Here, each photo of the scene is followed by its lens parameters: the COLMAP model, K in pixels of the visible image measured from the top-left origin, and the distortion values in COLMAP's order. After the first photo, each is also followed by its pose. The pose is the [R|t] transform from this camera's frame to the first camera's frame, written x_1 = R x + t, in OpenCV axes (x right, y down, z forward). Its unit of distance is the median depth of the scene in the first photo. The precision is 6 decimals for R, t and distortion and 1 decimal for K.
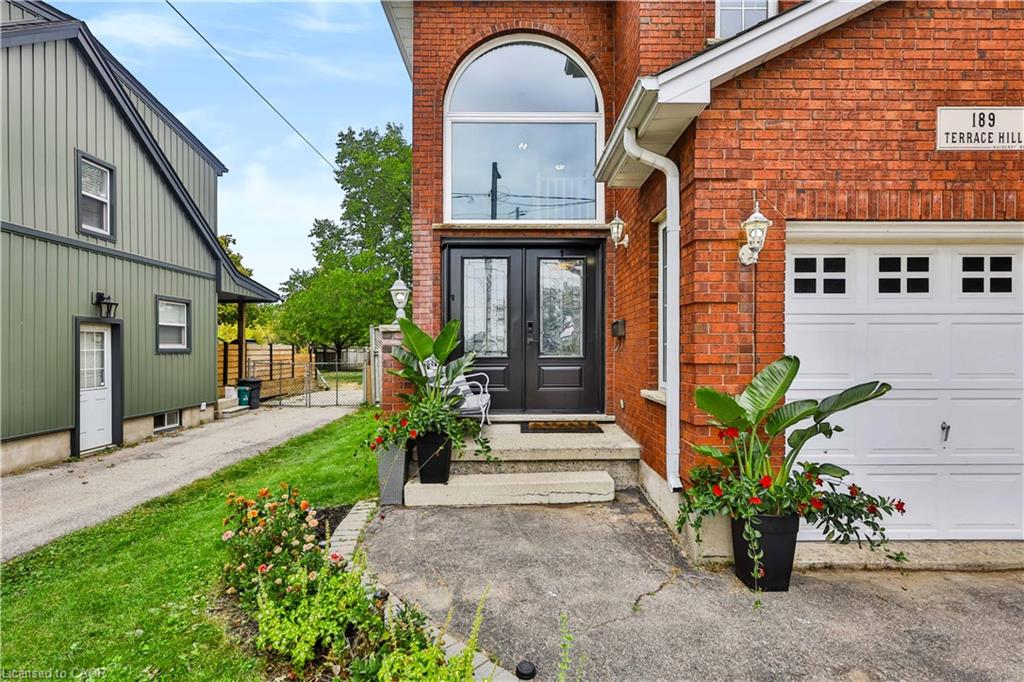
lens RADIAL K [[504.6, 0, 516.9], [0, 504.6, 344.8], [0, 0, 1]] dist [0.003160, 0.000214]
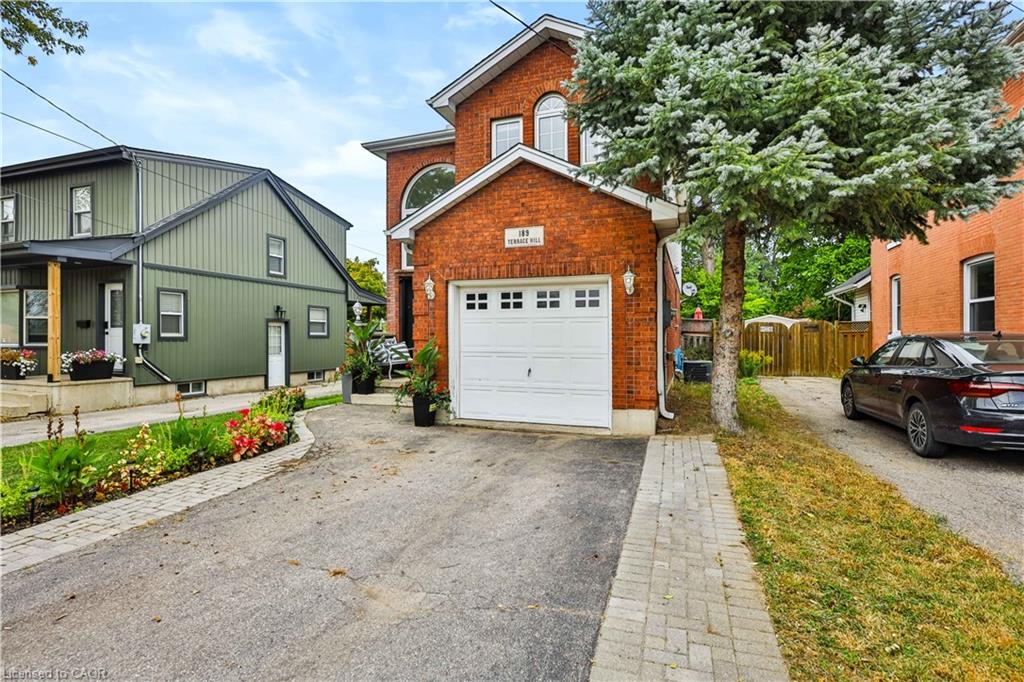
lens RADIAL K [[504.6, 0, 509.7], [0, 504.6, 337.2], [0, 0, 1]] dist [0.003160, 0.000214]
pose [[0.930690, 0.004799, -0.365778, 0.741320], [-0.002880, 0.999979, 0.005790, 0.004054], [0.365798, -0.004336, 0.930684, -0.495539]]
